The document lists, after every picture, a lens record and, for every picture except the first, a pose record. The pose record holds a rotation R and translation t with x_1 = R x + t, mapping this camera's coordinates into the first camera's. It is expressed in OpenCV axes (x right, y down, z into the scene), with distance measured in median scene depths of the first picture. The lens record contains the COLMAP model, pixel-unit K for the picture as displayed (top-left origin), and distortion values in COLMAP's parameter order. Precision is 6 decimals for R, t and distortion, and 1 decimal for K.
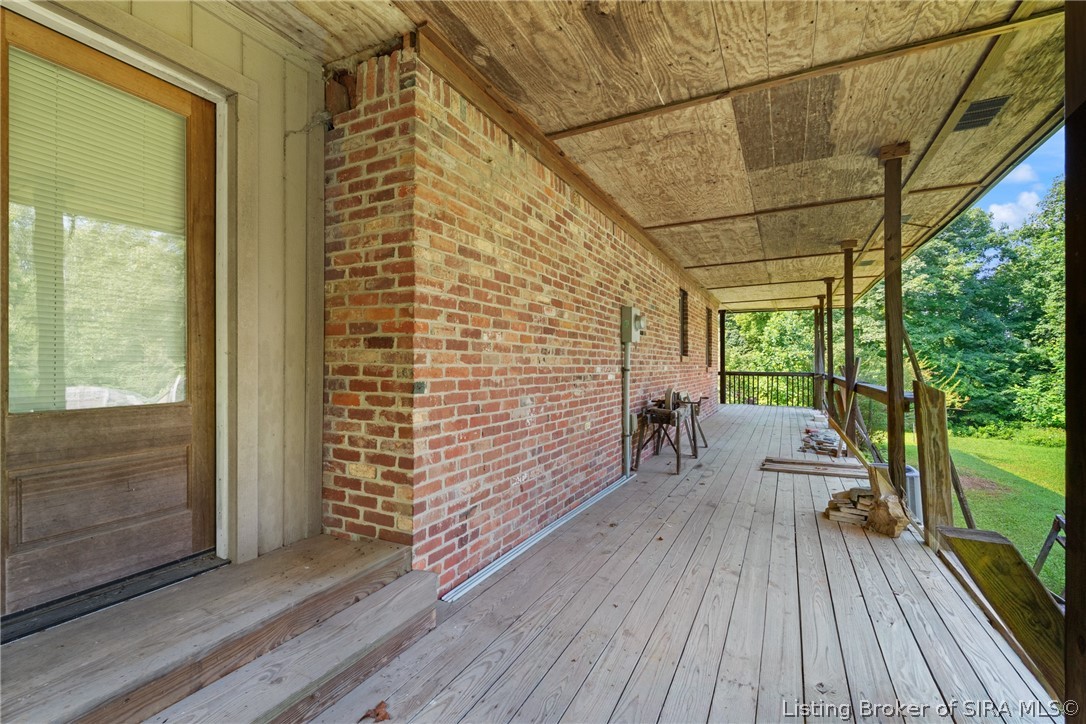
lens RADIAL K [[481.7, 0, 543.0], [0, 481.7, 362.0], [0, 0, 1]] dist [0.000983, -0.000189]
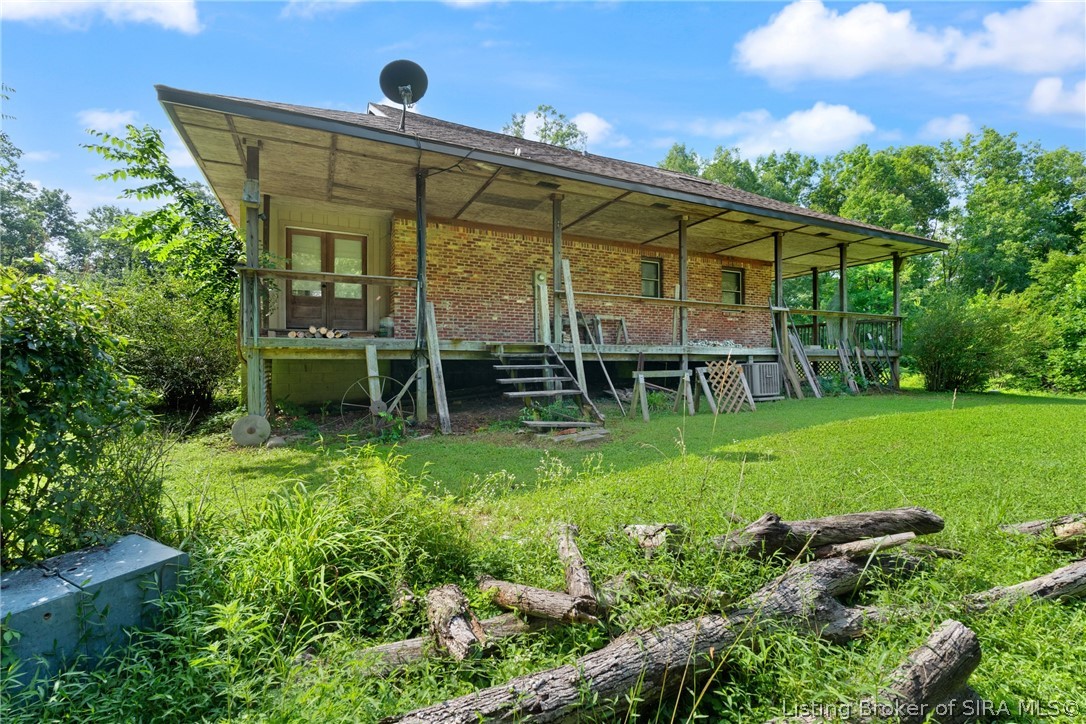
lens RADIAL K [[481.7, 0, 543.0], [0, 481.7, 362.0], [0, 0, 1]] dist [0.000983, -0.000189]
pose [[0.786873, 0.003592, -0.617105, 2.243590], [0.000140, 0.999982, 0.005999, 0.417040], [0.617115, -0.004807, 0.786858, -1.037355]]
